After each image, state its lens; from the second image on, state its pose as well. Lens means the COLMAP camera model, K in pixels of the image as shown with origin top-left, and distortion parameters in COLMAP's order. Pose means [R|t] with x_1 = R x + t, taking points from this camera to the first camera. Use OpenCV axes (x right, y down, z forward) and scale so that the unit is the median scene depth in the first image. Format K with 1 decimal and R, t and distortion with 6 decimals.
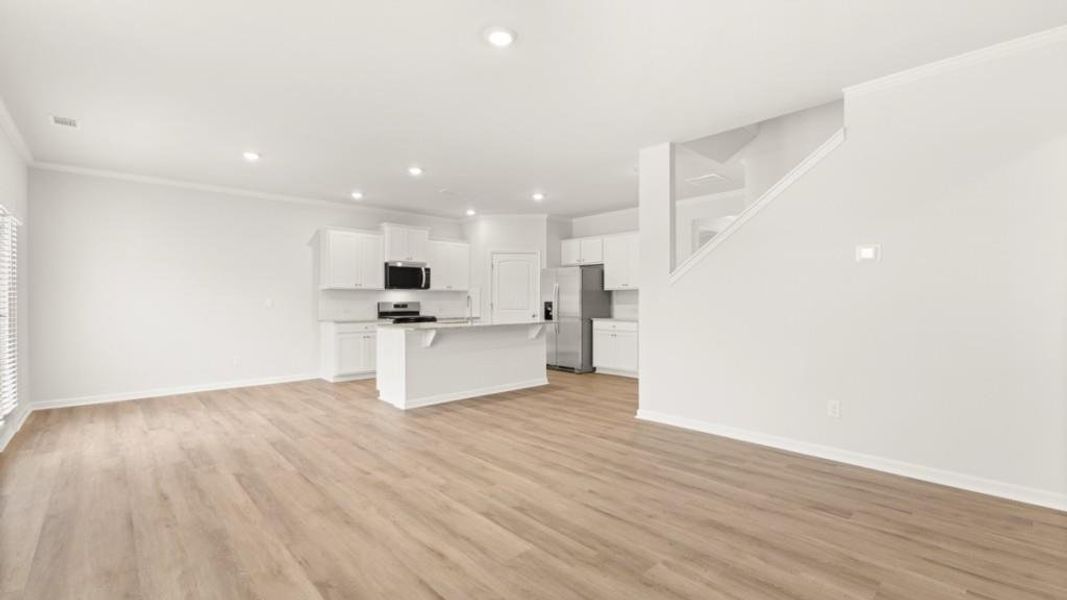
lens RADIAL K [[459.7, 0, 529.7], [0, 459.7, 301.2], [0, 0, 1]] dist [-0.007429, 0.000318]
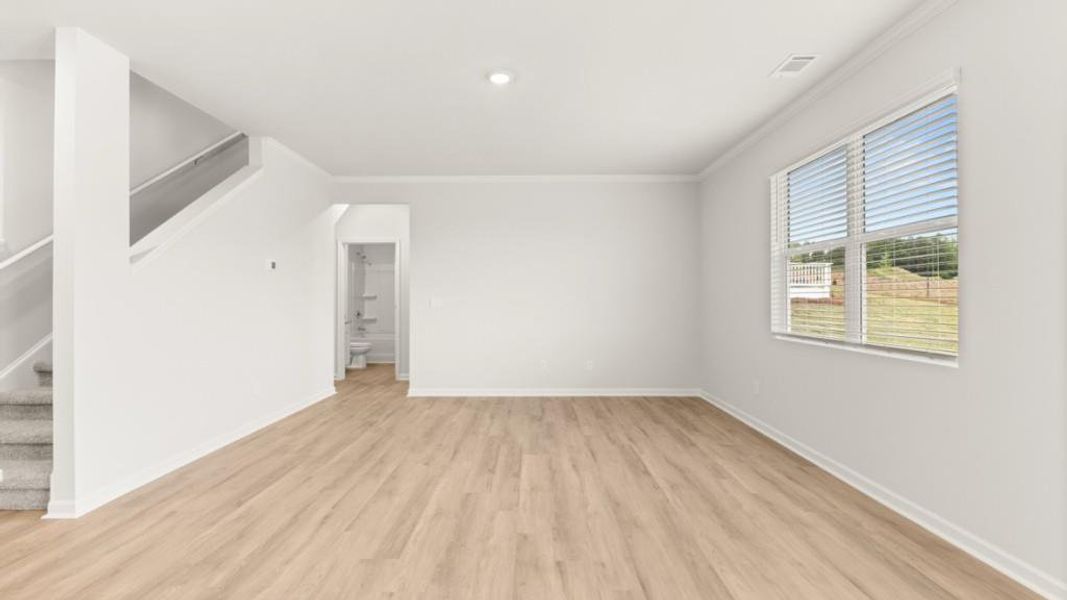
lens RADIAL K [[459.7, 0, 529.7], [0, 459.7, 301.2], [0, 0, 1]] dist [-0.007429, 0.000318]
pose [[-0.729406, -0.001503, 0.684080, -0.813990], [0.002436, 0.999986, 0.004794, -0.003564], [-0.684077, 0.005163, -0.729392, 1.590749]]
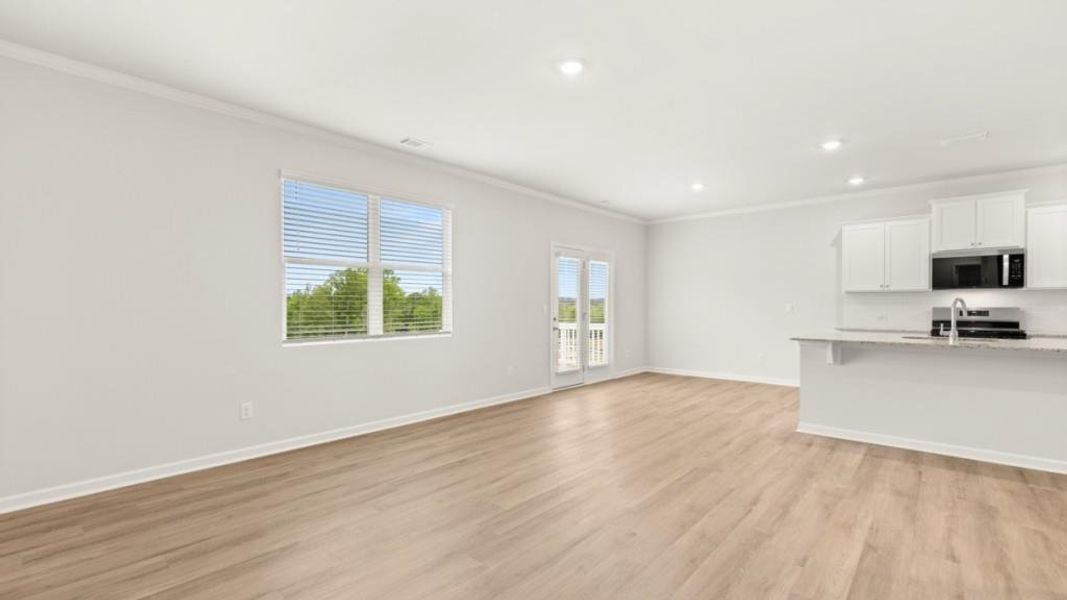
lens RADIAL K [[459.7, 0, 529.7], [0, 459.7, 301.2], [0, 0, 1]] dist [-0.007429, 0.000318]
pose [[0.086721, -0.008910, -0.996193, 0.908807], [-0.000424, 0.999960, -0.008981, -0.002043], [0.996233, 0.001201, 0.086714, 0.706746]]
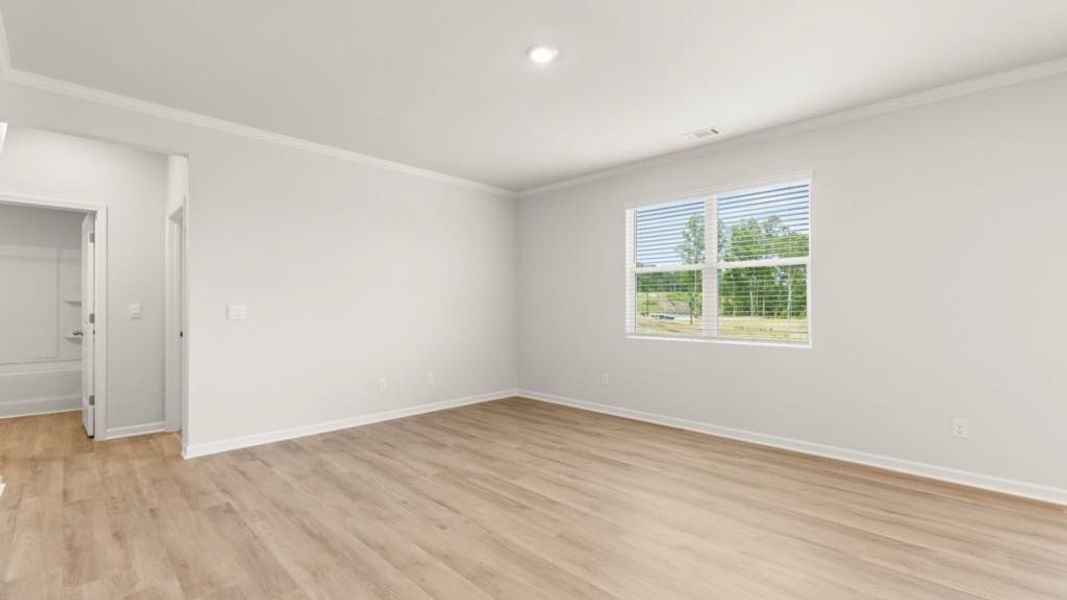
lens RADIAL K [[459.7, 0, 529.7], [0, 459.7, 301.2], [0, 0, 1]] dist [-0.007429, 0.000318]
pose [[-0.999045, -0.000864, -0.043690, 0.008135], [-0.000569, 0.999977, -0.006771, -0.007899], [0.043694, -0.006739, -0.999022, 1.791146]]
